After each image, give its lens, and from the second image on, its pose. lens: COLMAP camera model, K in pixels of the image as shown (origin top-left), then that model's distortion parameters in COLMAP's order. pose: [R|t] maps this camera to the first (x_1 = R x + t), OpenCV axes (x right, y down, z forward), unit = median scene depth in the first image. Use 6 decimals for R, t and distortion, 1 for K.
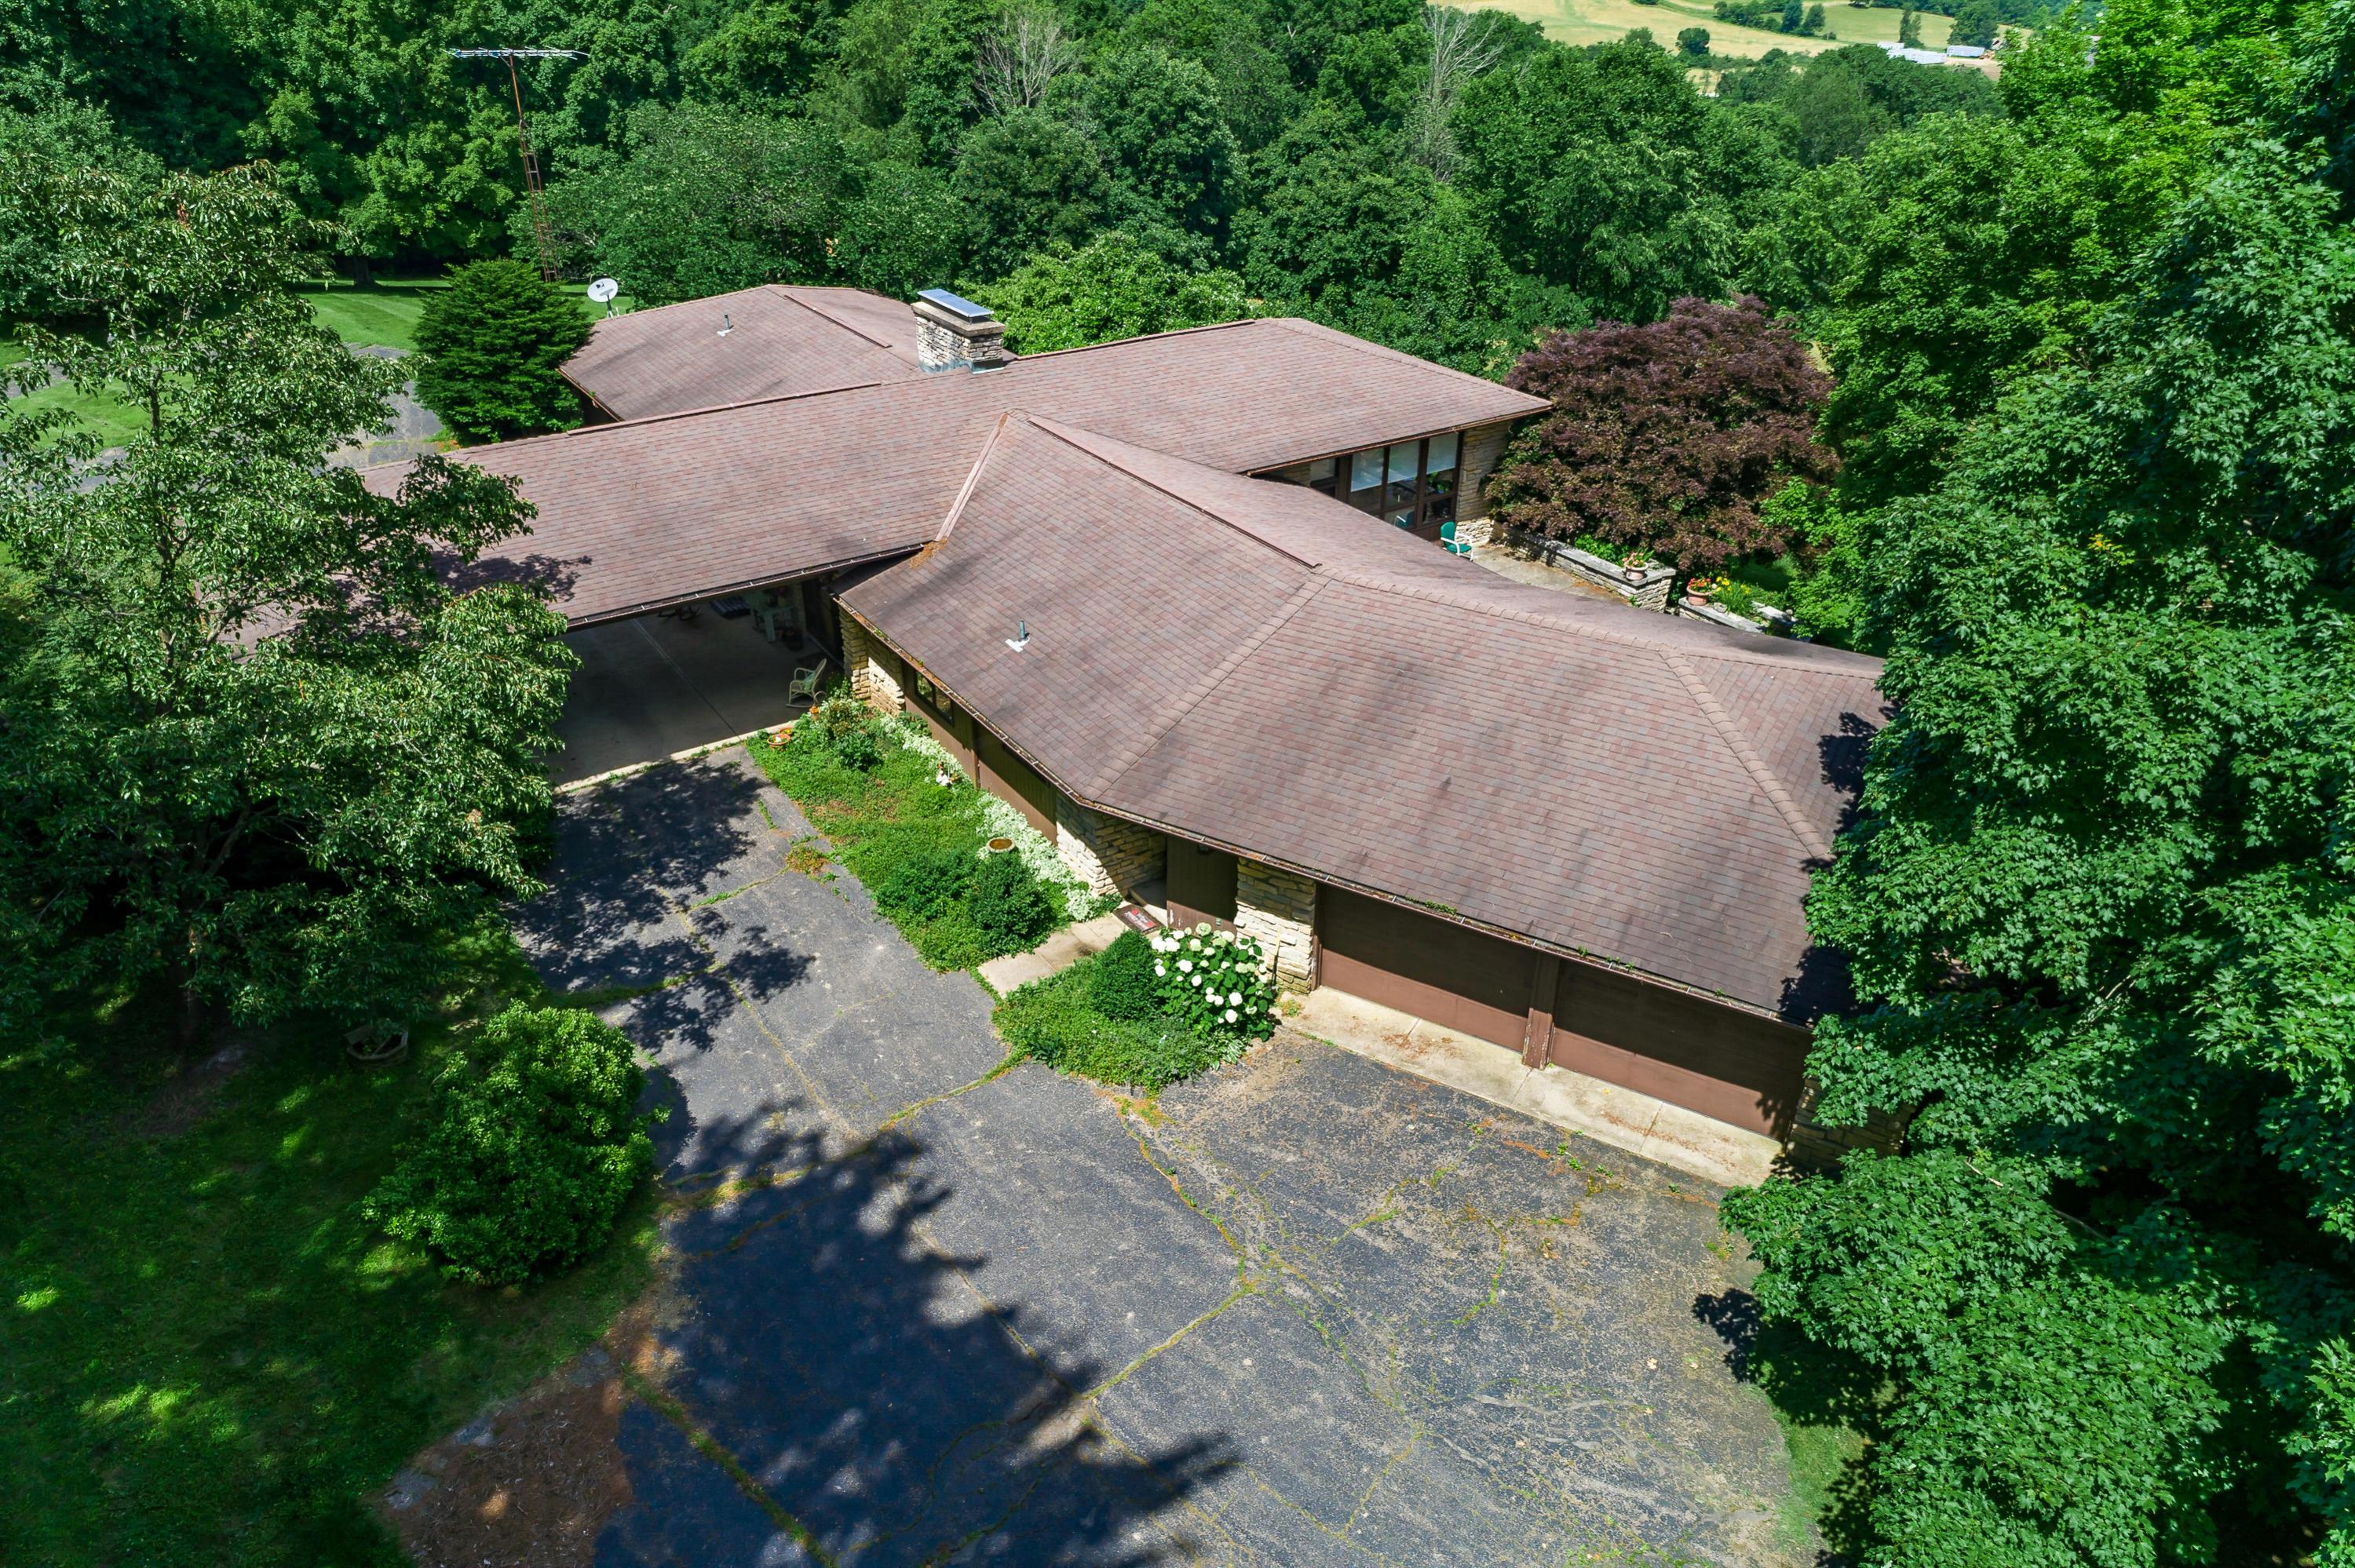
lens RADIAL K [[1590.1, 0, 1165.9], [0, 1590.1, 790.8], [0, 0, 1]] dist [-0.000669, 0.006798]
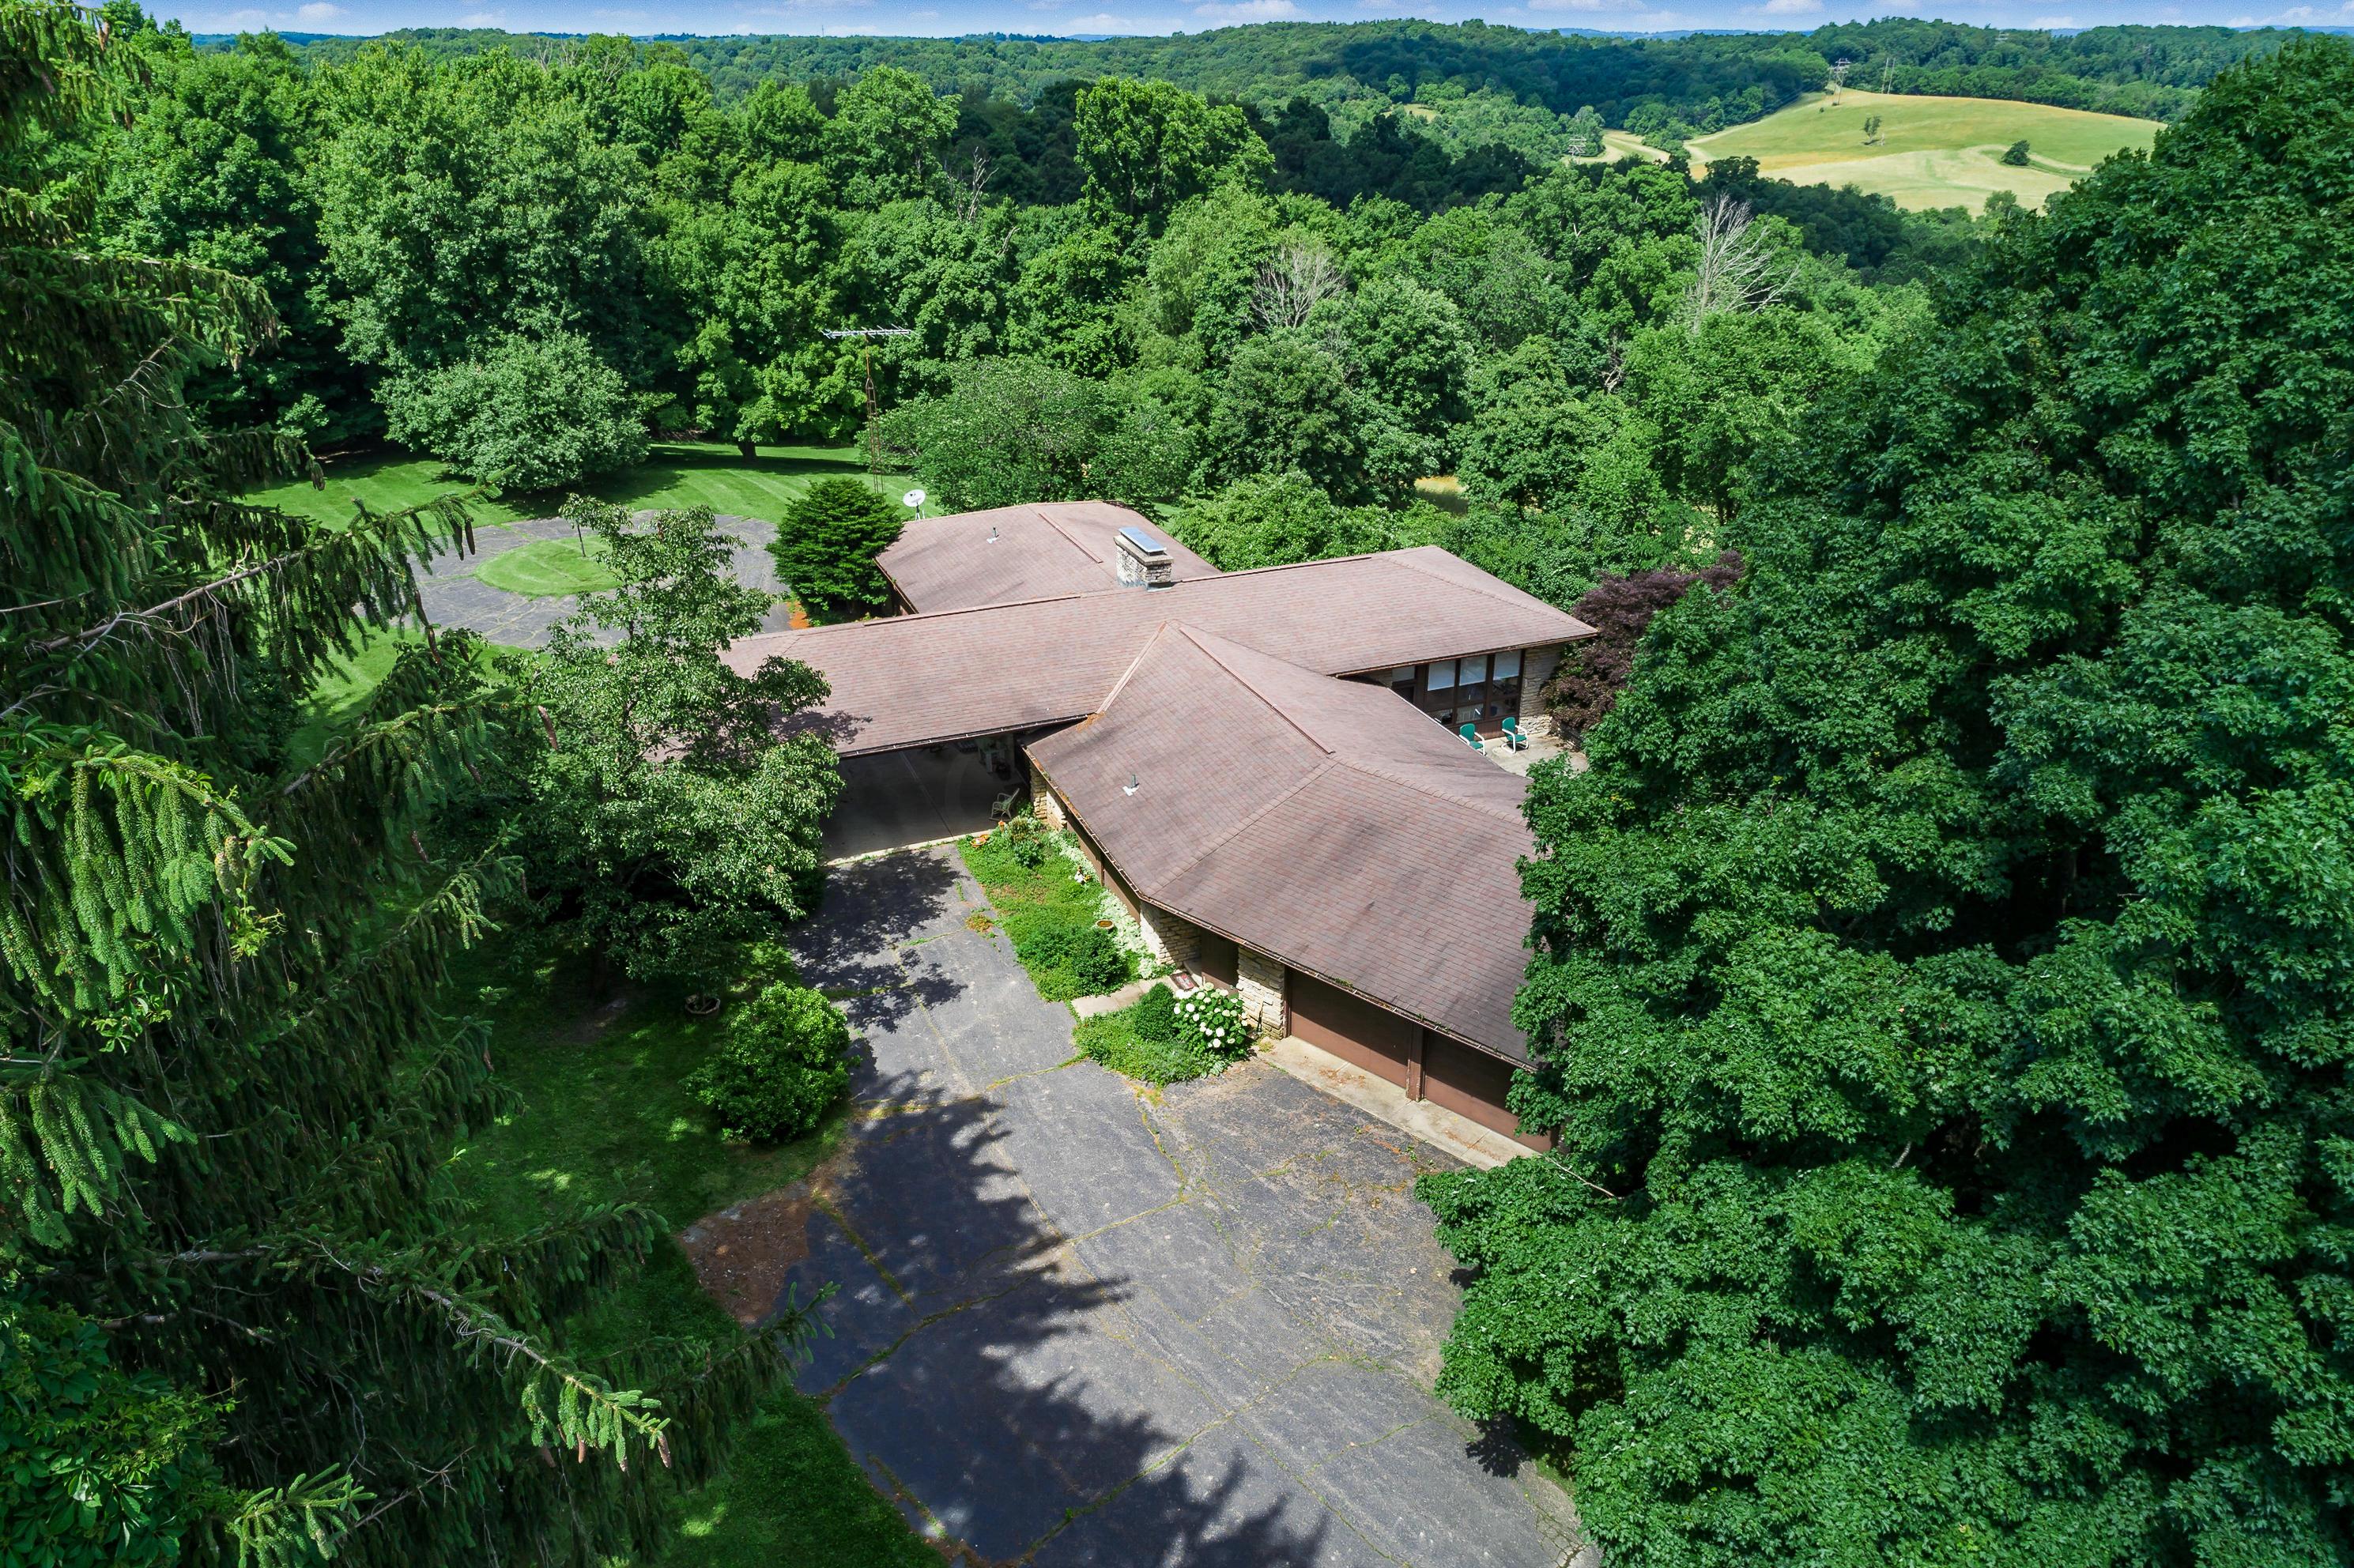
lens RADIAL K [[1615.6, 0, 1156.0], [0, 1615.6, 772.3], [0, 0, 1]] dist [-0.004490, 0.003985]
pose [[0.977805, 0.073921, -0.196042, 0.145839], [-0.091631, 0.992340, -0.082850, 0.008714], [0.188416, 0.098975, 0.977089, -0.302681]]
